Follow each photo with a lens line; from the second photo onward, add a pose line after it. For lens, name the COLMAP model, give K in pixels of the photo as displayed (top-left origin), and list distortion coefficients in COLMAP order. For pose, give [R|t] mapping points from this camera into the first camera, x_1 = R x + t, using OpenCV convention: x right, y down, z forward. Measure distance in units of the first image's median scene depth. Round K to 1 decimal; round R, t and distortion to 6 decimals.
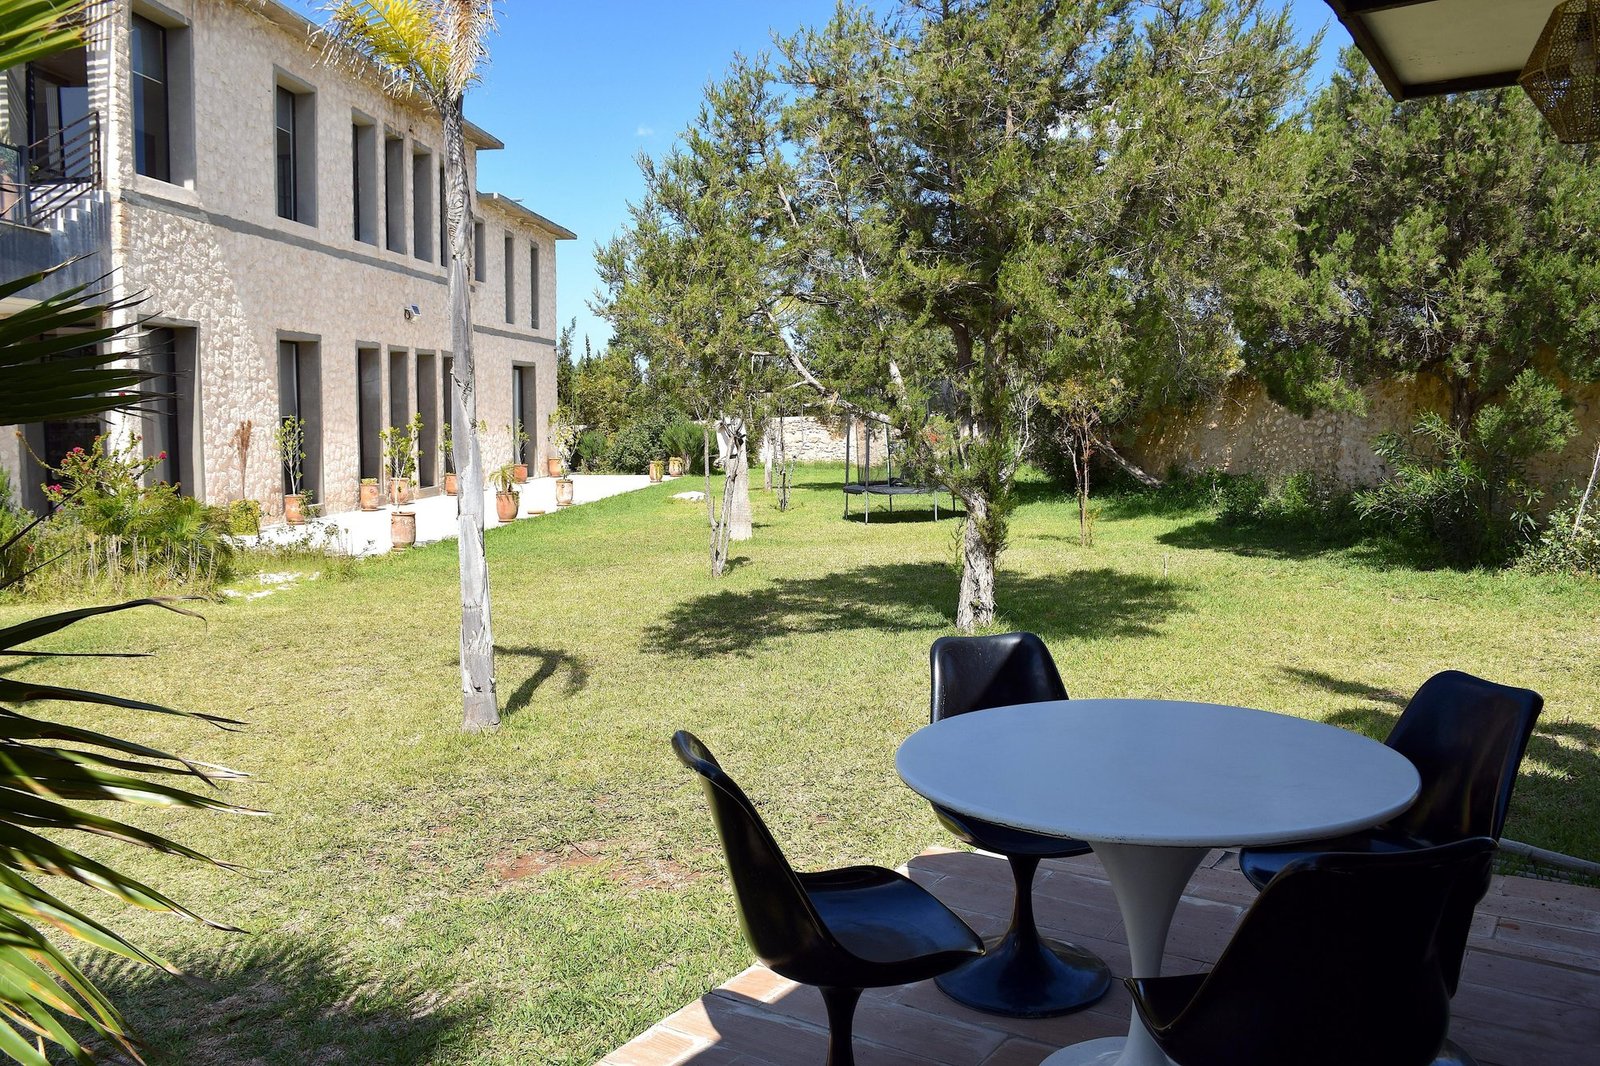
lens RADIAL K [[1213.1, 0, 800.3], [0, 1213.1, 556.5], [0, 0, 1]] dist [-0.143730, 0.080436]
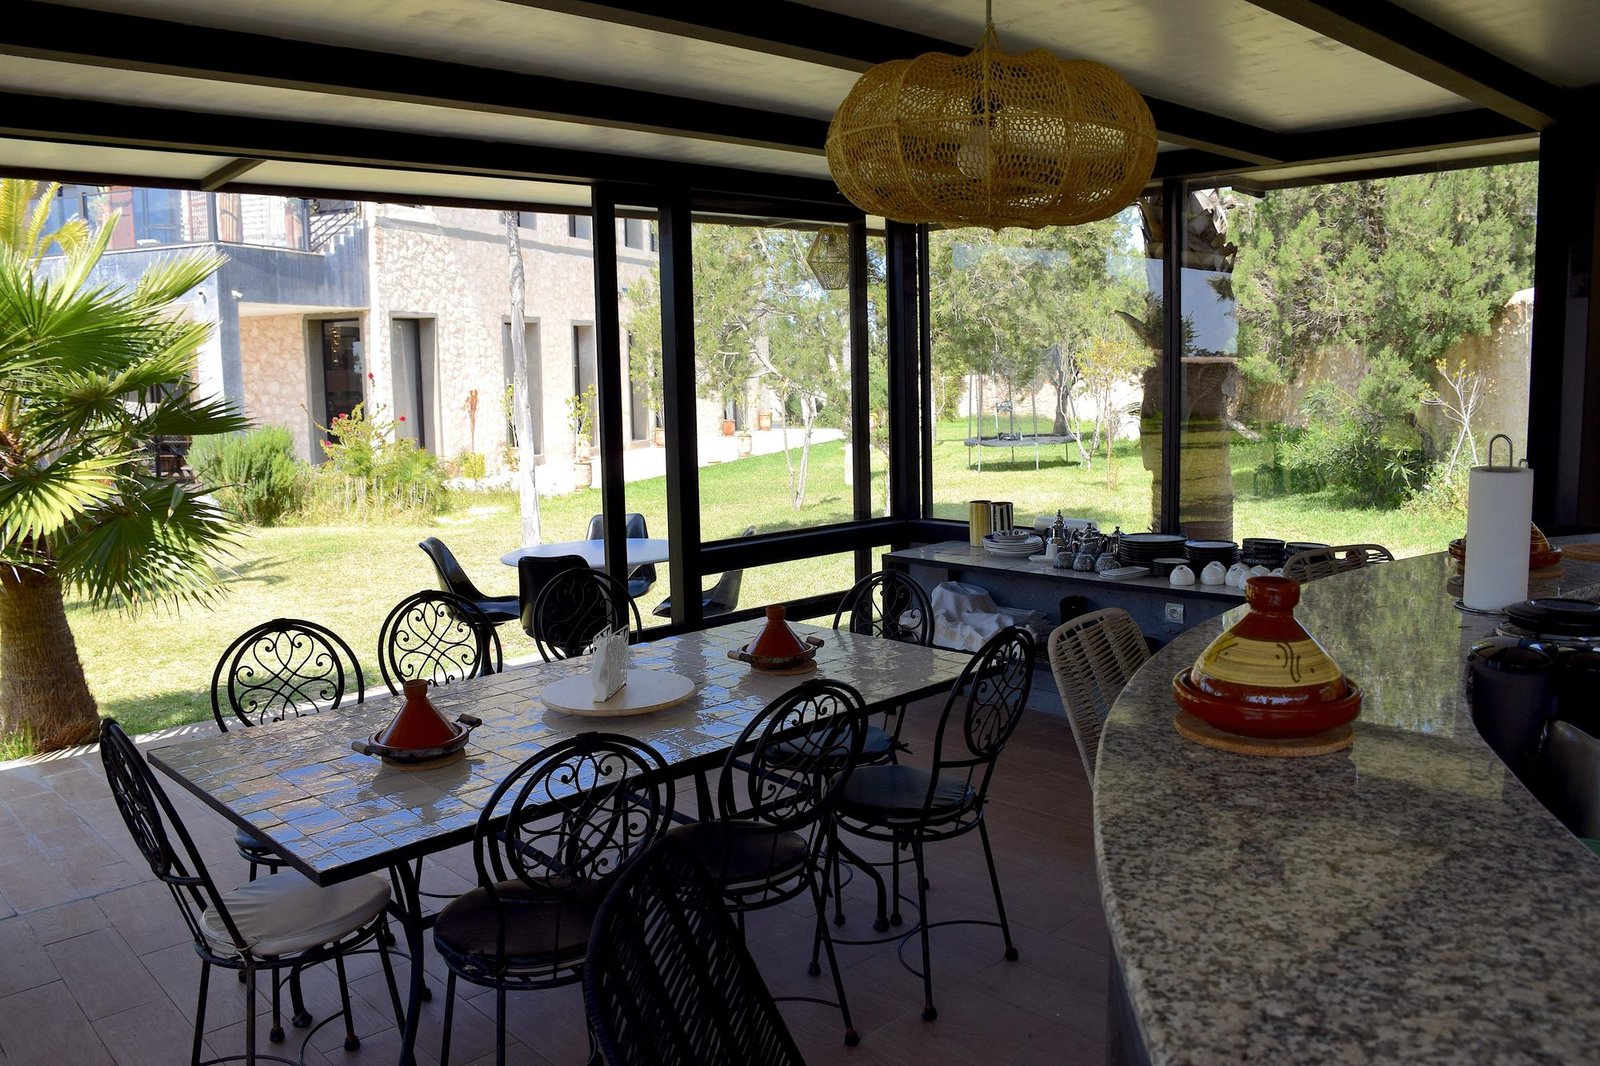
lens RADIAL K [[1213.1, 0, 800.3], [0, 1213.1, 556.5], [0, 0, 1]] dist [-0.143730, 0.080436]
pose [[0.973912, 0.018620, -0.226159, 0.180979], [-0.009471, 0.999095, 0.041470, 0.008337], [0.226726, -0.038246, 0.973207, -0.200326]]
